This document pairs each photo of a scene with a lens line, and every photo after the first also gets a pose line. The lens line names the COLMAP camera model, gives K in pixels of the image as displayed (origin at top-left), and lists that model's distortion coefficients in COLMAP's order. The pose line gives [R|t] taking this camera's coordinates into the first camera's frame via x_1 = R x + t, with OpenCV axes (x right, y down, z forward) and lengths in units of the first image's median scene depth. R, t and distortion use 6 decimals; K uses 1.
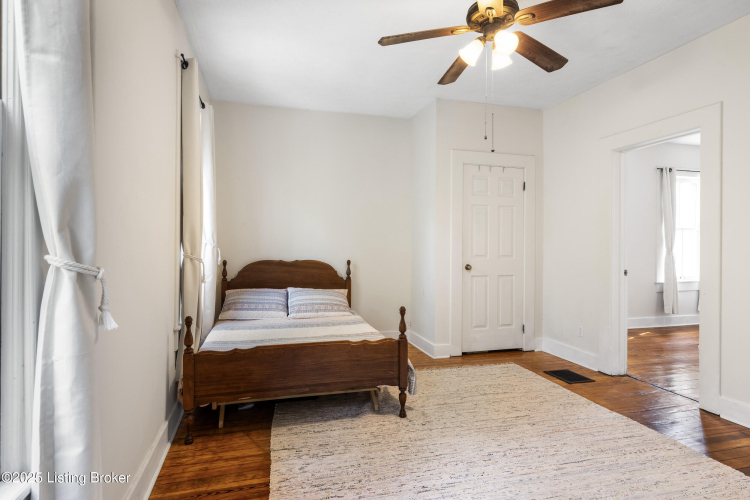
lens RADIAL K [[406.7, 0, 376.5], [0, 406.7, 248.3], [0, 0, 1]] dist [0.000489, 0.000304]
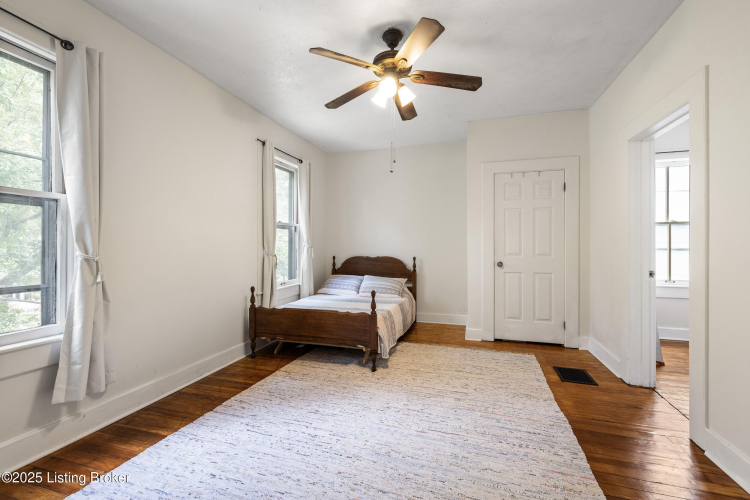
lens RADIAL K [[316.6, 0, 376.0], [0, 316.6, 246.8], [0, 0, 1]] dist [-0.001188, 0.000767]
pose [[0.838578, -0.006166, -0.544746, 0.579461], [0.003829, 0.999978, -0.005424, 0.002131], [0.544768, 0.002462, 0.838583, 0.099728]]
